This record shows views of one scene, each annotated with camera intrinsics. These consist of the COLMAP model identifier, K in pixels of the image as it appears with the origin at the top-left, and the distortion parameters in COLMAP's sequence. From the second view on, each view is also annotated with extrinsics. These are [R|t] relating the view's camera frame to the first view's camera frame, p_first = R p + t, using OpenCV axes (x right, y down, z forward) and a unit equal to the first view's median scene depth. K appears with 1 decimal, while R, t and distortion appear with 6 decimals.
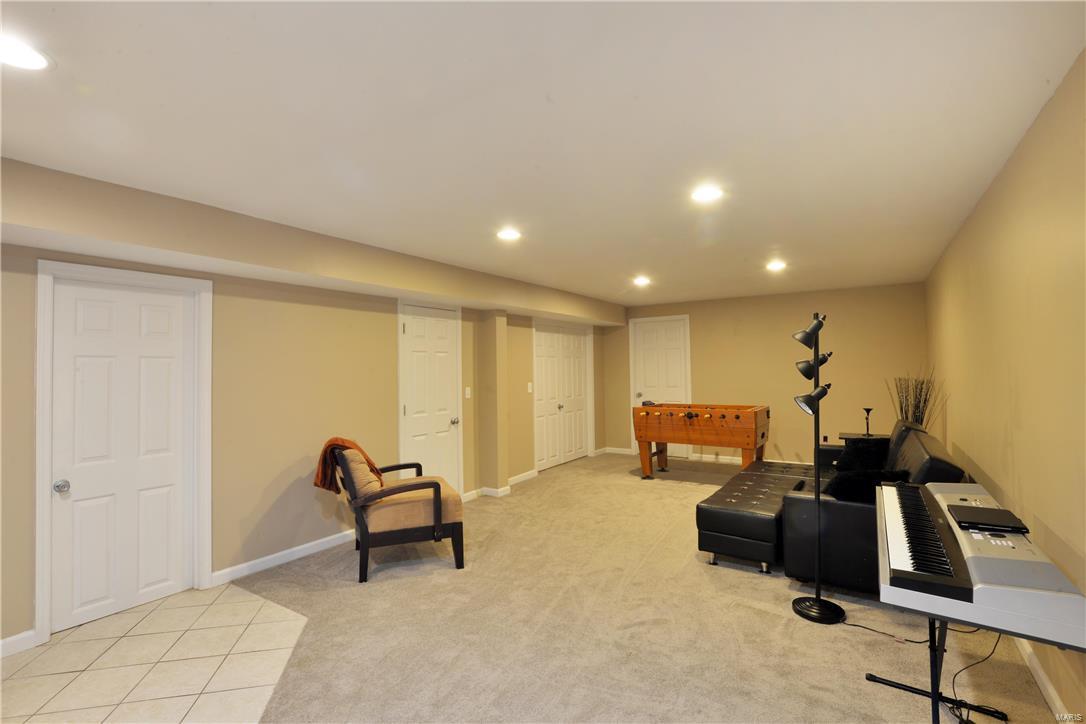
lens RADIAL K [[511.8, 0, 543.0], [0, 511.8, 362.0], [0, 0, 1]] dist [-0.033833, -0.000324]
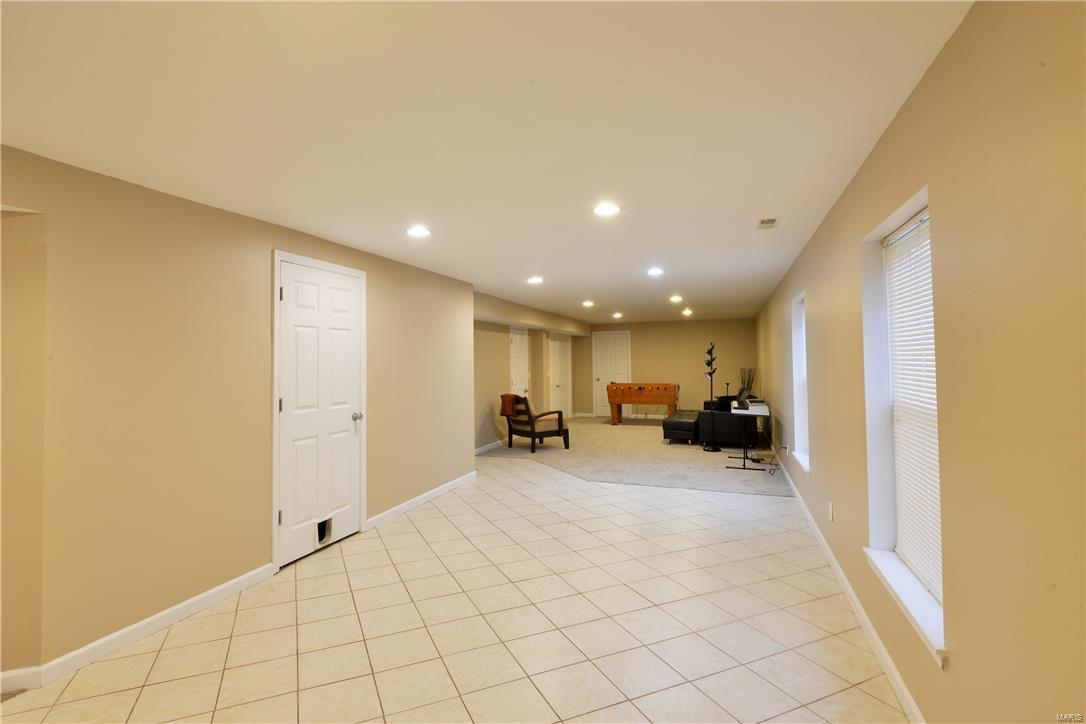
lens RADIAL K [[511.8, 0, 543.0], [0, 511.8, 362.0], [0, 0, 1]] dist [-0.033833, -0.000324]
pose [[0.974552, 0.005681, 0.224088, -0.556209], [-0.007818, 0.999932, 0.008651, -0.004055], [-0.224023, -0.010183, 0.974531, -0.854709]]
